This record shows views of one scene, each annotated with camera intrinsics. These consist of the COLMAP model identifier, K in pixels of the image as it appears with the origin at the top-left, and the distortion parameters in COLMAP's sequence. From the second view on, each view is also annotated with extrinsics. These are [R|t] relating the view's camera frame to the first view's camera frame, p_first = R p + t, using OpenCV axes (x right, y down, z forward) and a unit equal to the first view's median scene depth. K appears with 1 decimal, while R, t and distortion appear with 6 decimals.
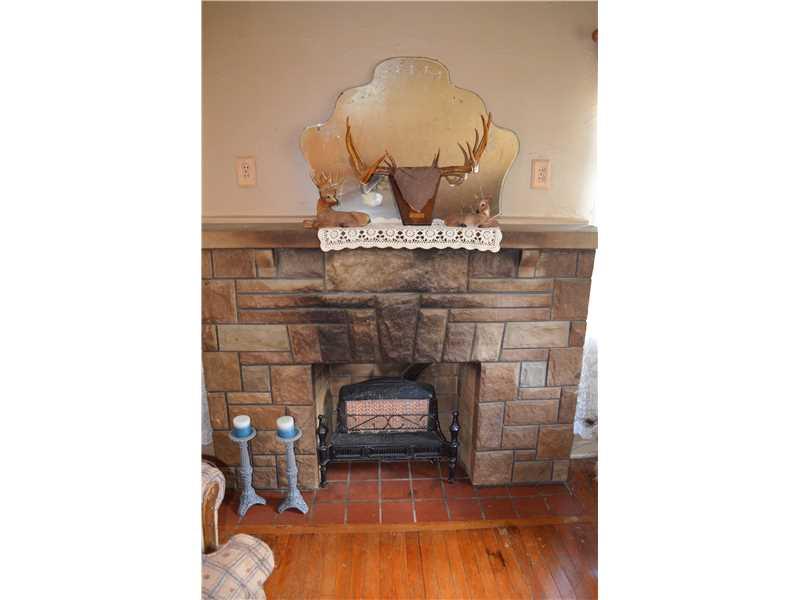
lens RADIAL K [[466.9, 0, 399.5], [0, 466.9, 303.9], [0, 0, 1]] dist [-0.065460, -0.000678]
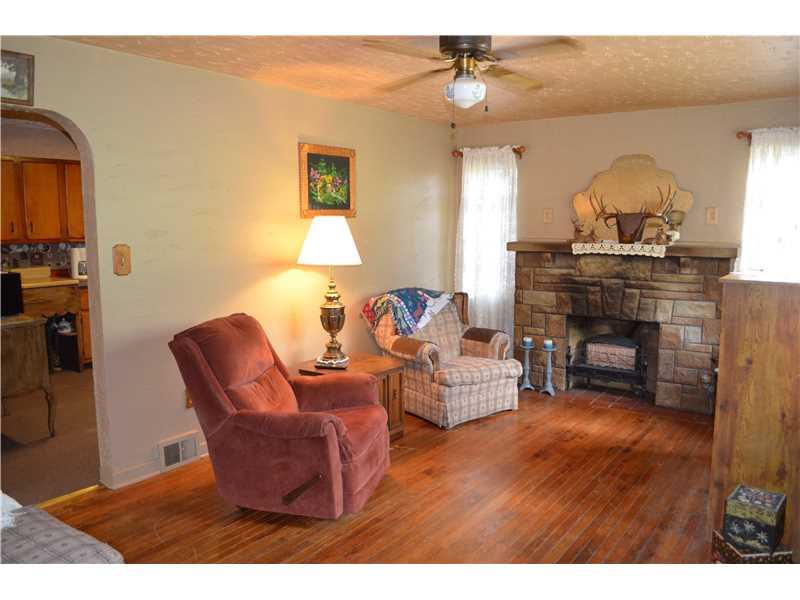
lens RADIAL K [[642.2, 0, 397.6], [0, 642.2, 299.5], [0, 0, 1]] dist [-0.047811, -0.003727]
pose [[0.779411, 0.069343, -0.622663, 0.916274], [-0.152436, 0.984979, -0.081117, 0.393958], [0.607685, 0.158140, 0.778274, -1.492436]]
